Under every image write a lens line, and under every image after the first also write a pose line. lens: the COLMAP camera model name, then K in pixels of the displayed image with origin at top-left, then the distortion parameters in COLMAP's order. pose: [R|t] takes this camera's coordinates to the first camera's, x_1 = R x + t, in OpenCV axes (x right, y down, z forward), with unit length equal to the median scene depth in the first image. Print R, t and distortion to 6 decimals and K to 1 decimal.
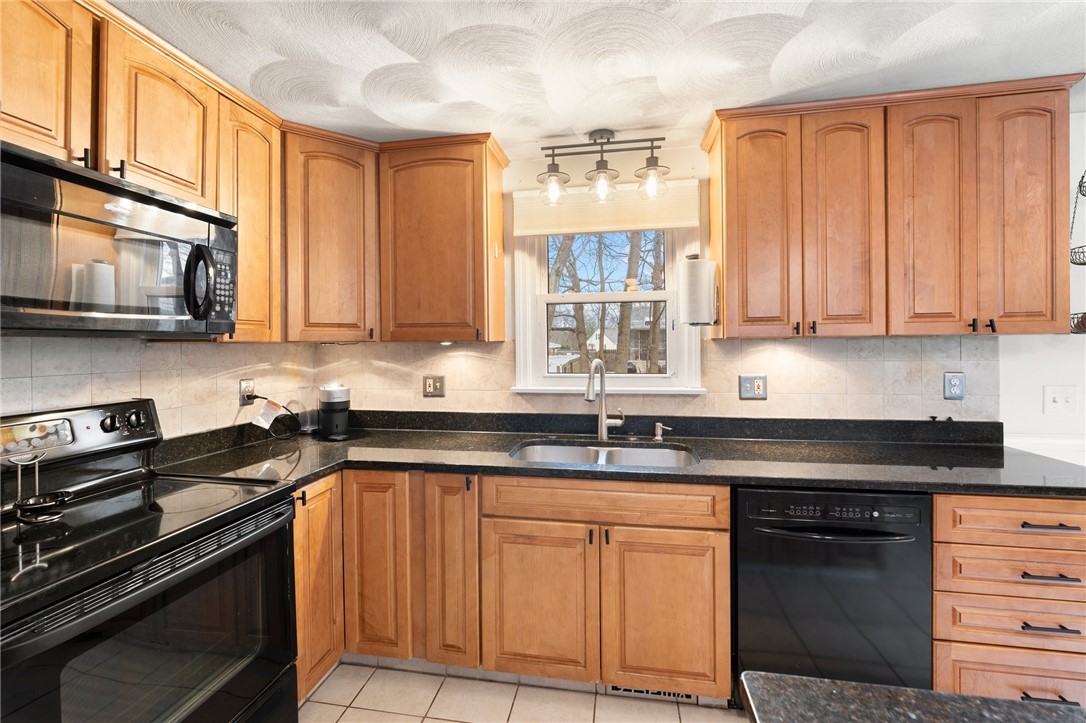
lens RADIAL K [[439.4, 0, 542.6], [0, 439.4, 353.6], [0, 0, 1]] dist [-0.004261, 0.000150]
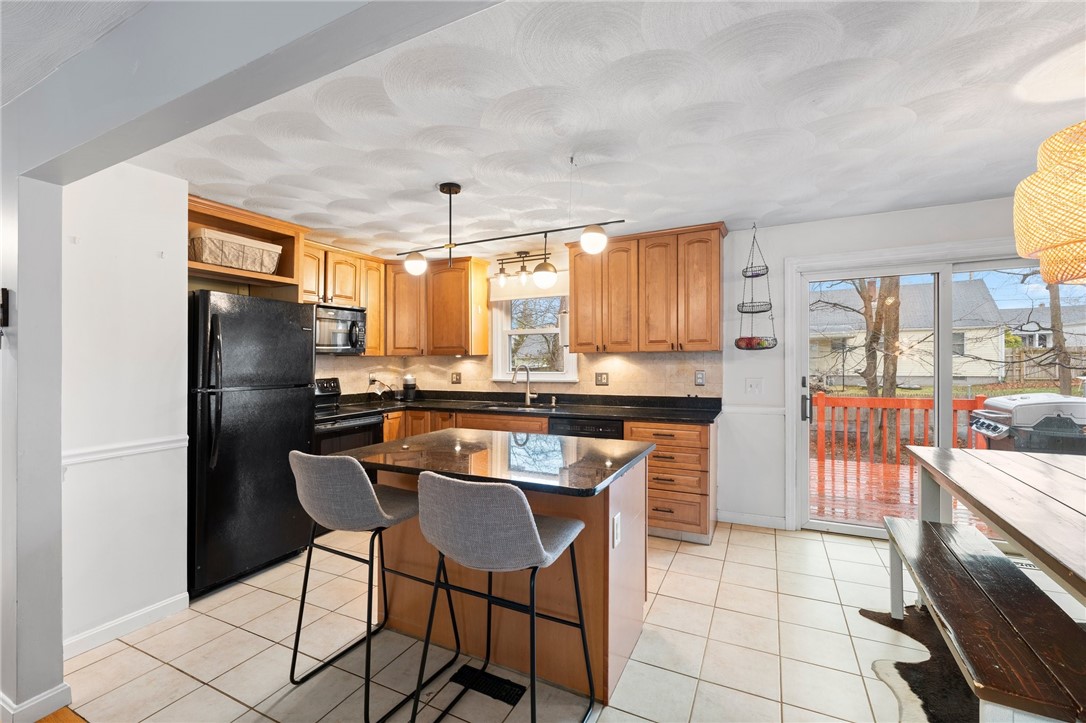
lens RADIAL K [[464.3, 0, 543.2], [0, 464.3, 360.1], [0, 0, 1]] dist [0.001291, -0.000022]
pose [[0.959843, -0.001646, -0.280534, 0.809845], [-0.002147, 0.999910, -0.013213, 0.024005], [0.280531, 0.013285, 0.959753, -1.005556]]
